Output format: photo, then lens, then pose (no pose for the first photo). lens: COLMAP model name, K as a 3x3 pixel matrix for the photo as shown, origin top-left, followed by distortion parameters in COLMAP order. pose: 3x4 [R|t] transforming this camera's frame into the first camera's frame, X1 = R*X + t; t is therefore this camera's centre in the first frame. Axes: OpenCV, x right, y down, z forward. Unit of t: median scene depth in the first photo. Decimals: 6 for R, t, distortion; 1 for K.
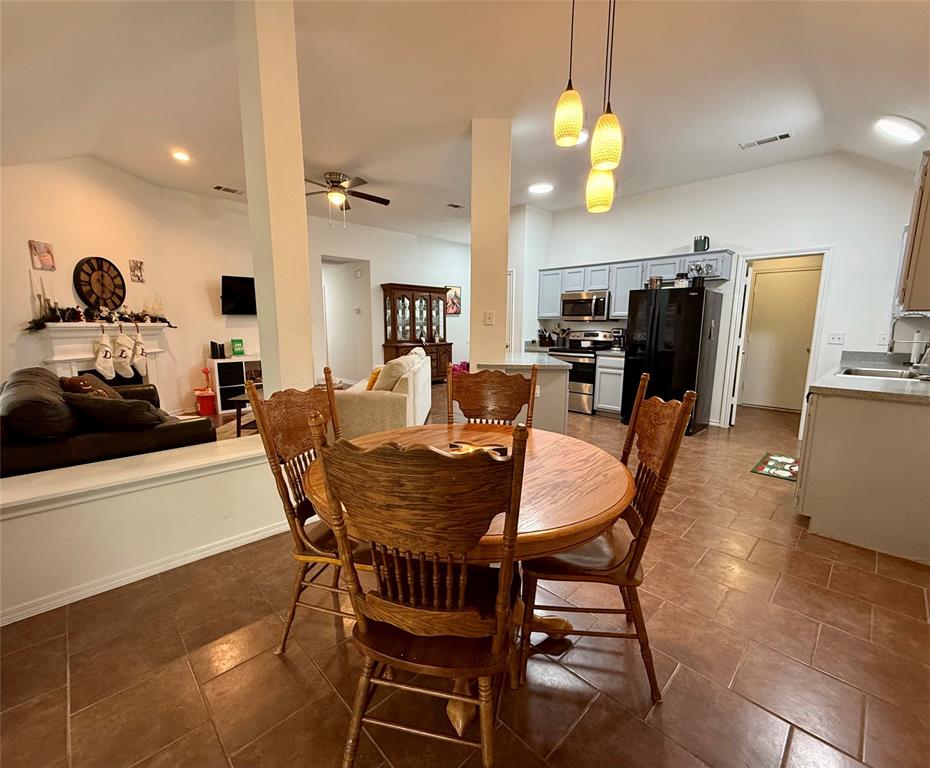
lens RADIAL K [[409.3, 0, 462.6], [0, 409.3, 386.5], [0, 0, 1]] dist [0.000131, -0.000389]
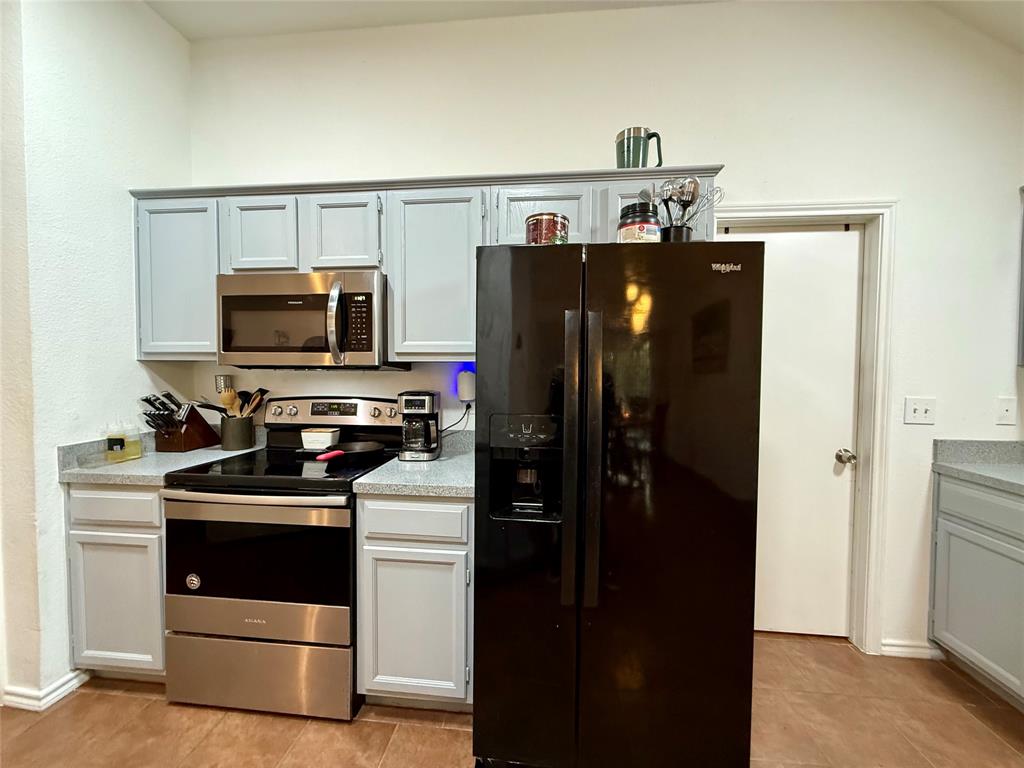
lens RADIAL K [[407.9, 0, 509.9], [0, 407.9, 383.4], [0, 0, 1]] dist [-0.000903, 0.000099]
pose [[0.771063, -0.023385, 0.636329, 0.229837], [0.095684, 0.992234, -0.079481, -0.114413], [-0.629529, 0.122171, 0.767312, 0.700832]]
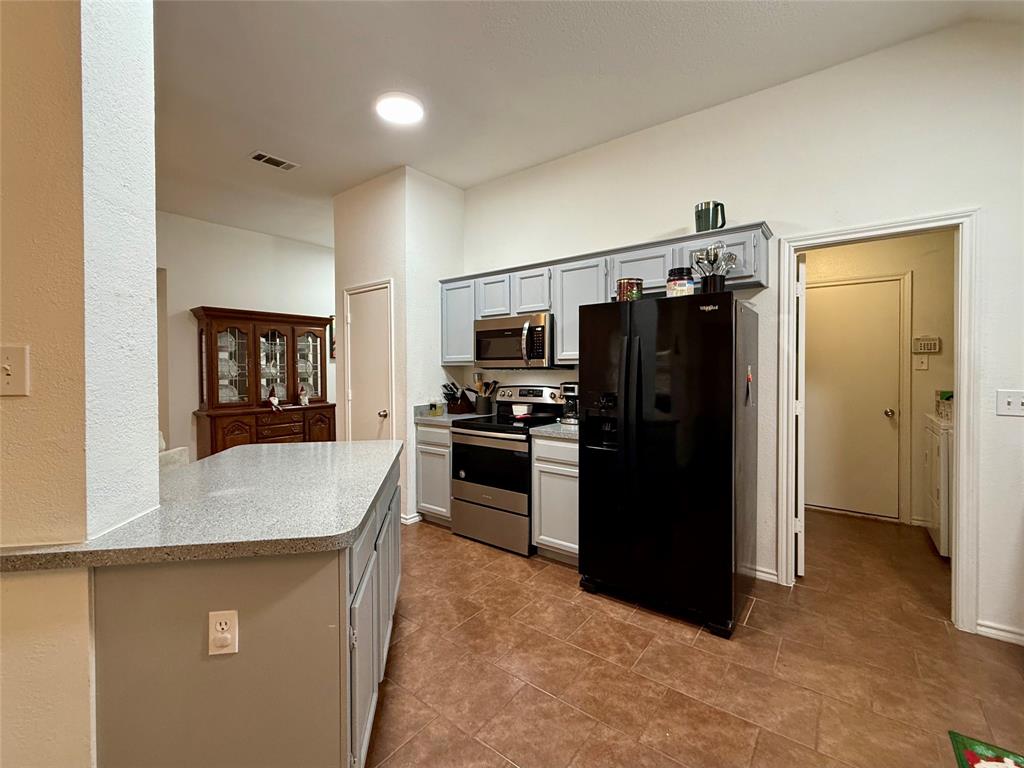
lens RADIAL K [[440.7, 0, 514.0], [0, 440.7, 372.7], [0, 0, 1]] dist [-0.001438, -0.000190]
pose [[0.990087, -0.013350, 0.139820, 0.224520], [0.033059, 0.989656, -0.139602, -0.076083], [-0.136510, 0.142841, 0.980287, 0.446105]]
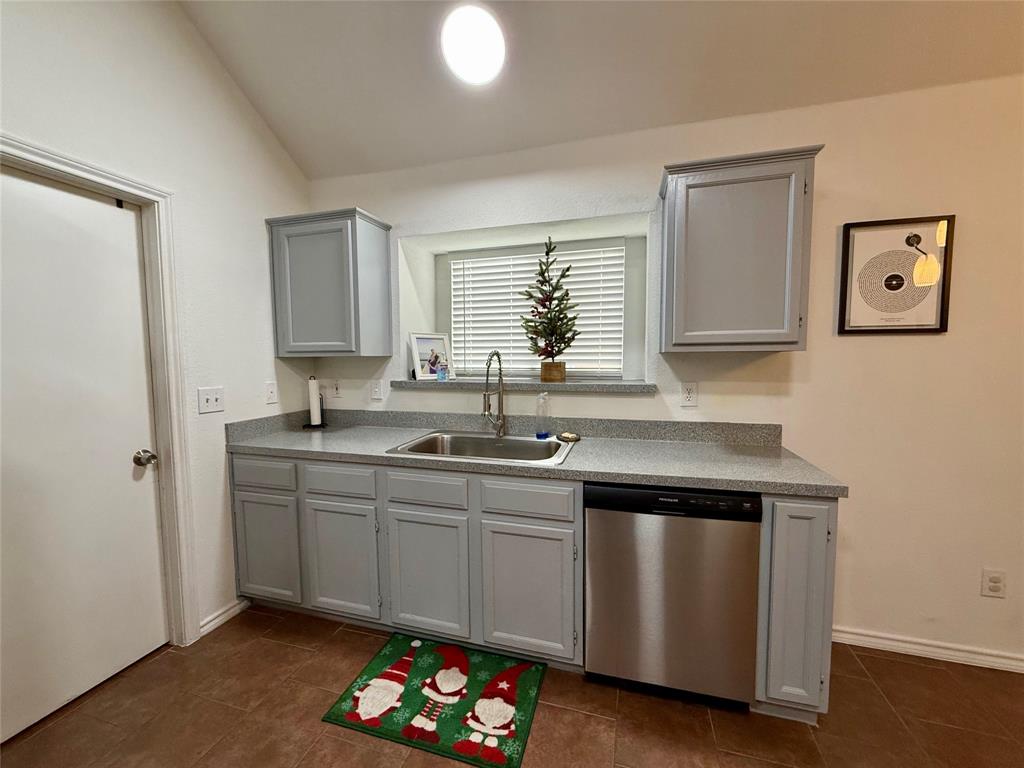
lens RADIAL K [[407.9, 0, 509.9], [0, 407.9, 383.4], [0, 0, 1]] dist [-0.000903, 0.000099]
pose [[-0.479514, -0.062129, 0.875332, 0.254752], [0.138975, 0.979525, 0.145656, -0.116966], [-0.866459, 0.191494, -0.461062, 0.683365]]
